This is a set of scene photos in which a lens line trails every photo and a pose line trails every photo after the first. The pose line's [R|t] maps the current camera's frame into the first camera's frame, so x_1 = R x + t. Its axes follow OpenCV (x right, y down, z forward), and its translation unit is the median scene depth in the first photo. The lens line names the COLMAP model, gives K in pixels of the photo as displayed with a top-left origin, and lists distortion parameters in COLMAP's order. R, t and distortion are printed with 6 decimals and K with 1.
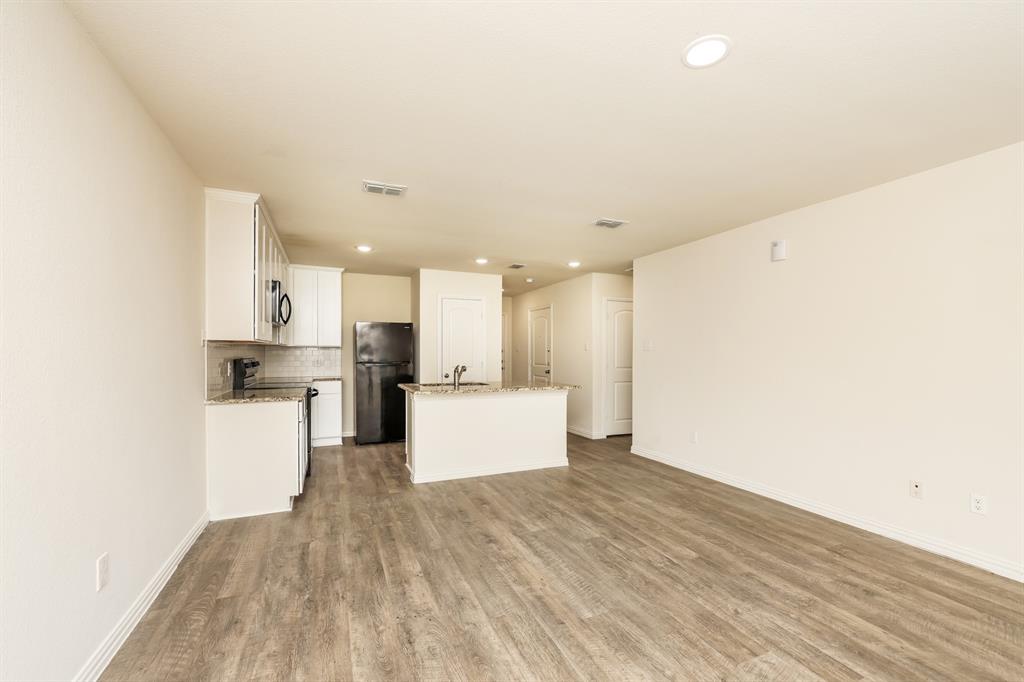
lens RADIAL K [[425.1, 0, 515.5], [0, 425.1, 354.8], [0, 0, 1]] dist [0.003299, 0.000320]
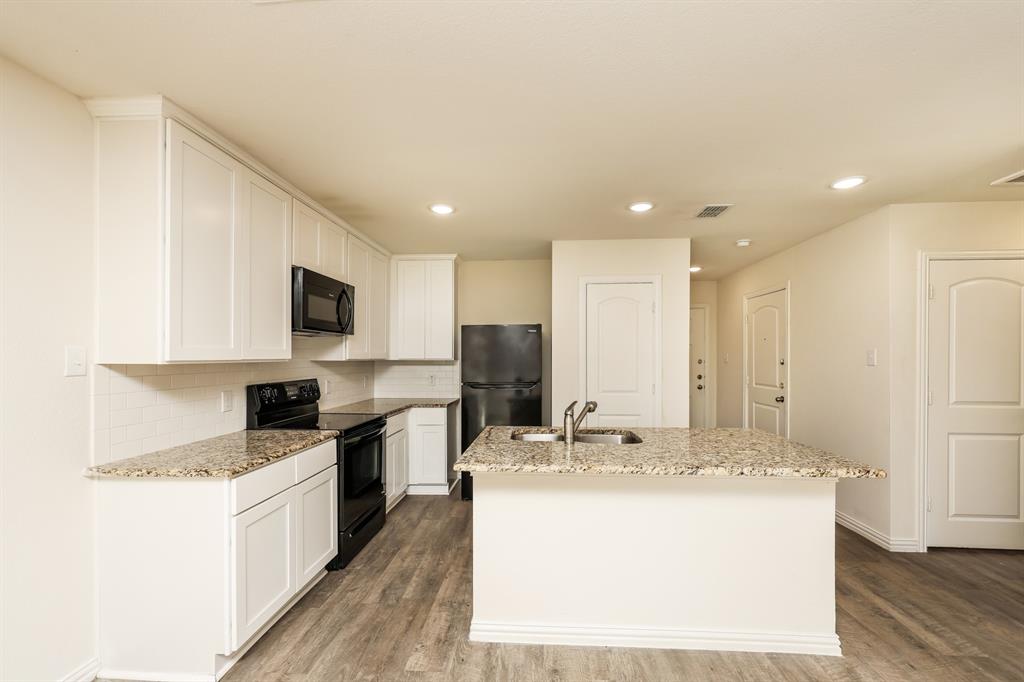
lens RADIAL K [[427.0, 0, 518.7], [0, 427.0, 361.6], [0, 0, 1]] dist [0.007430, 0.000106]
pose [[0.890356, -0.000850, -0.455264, 0.056726], [0.003421, 0.999983, 0.004824, -0.038263], [0.455252, -0.005853, 0.890343, 0.750375]]
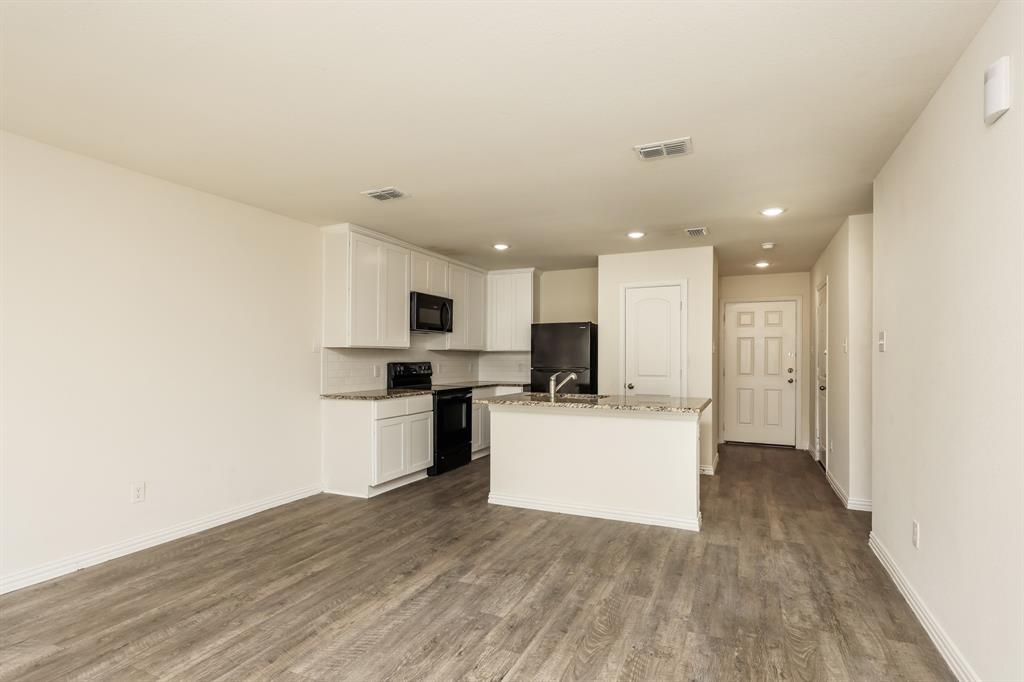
lens RADIAL K [[510.6, 0, 516.3], [0, 510.6, 357.3], [0, 0, 1]] dist [0.007303, 0.000100]
pose [[0.670350, -0.002851, -0.742039, 0.782705], [-0.002752, 0.999976, -0.006328, 0.003694], [0.742040, 0.006284, 0.670326, 0.417921]]
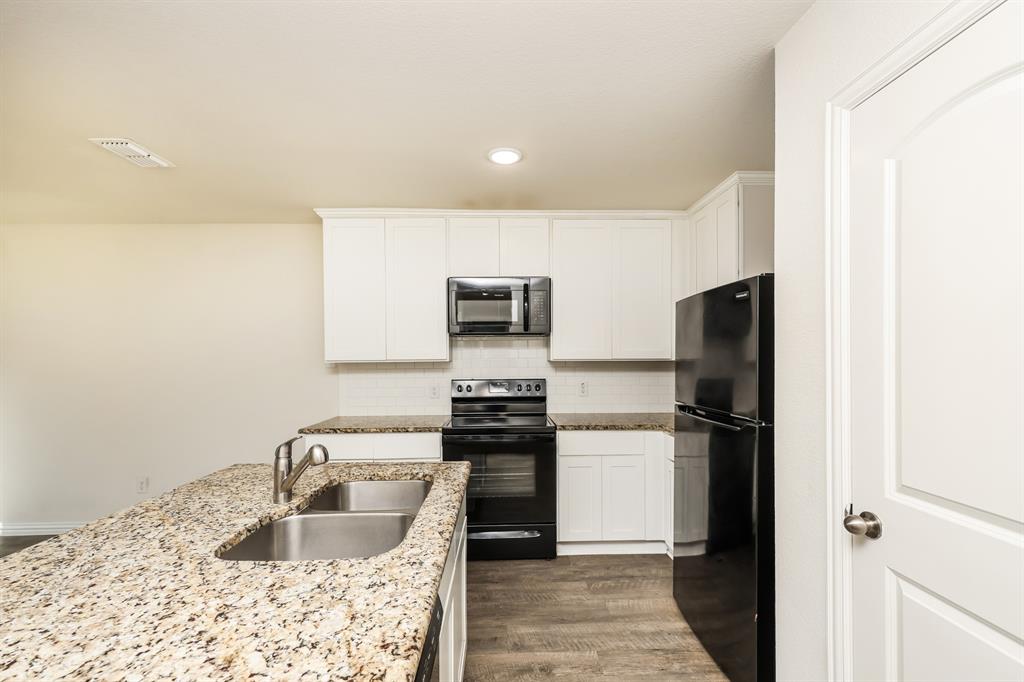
lens RADIAL K [[425.1, 0, 515.5], [0, 425.1, 354.8], [0, 0, 1]] dist [0.003299, 0.000320]
pose [[-0.365655, -0.005719, -0.930733, 0.126116], [0.001447, 0.999976, -0.006713, -0.042732], [0.930749, -0.003801, -0.365638, 1.832893]]
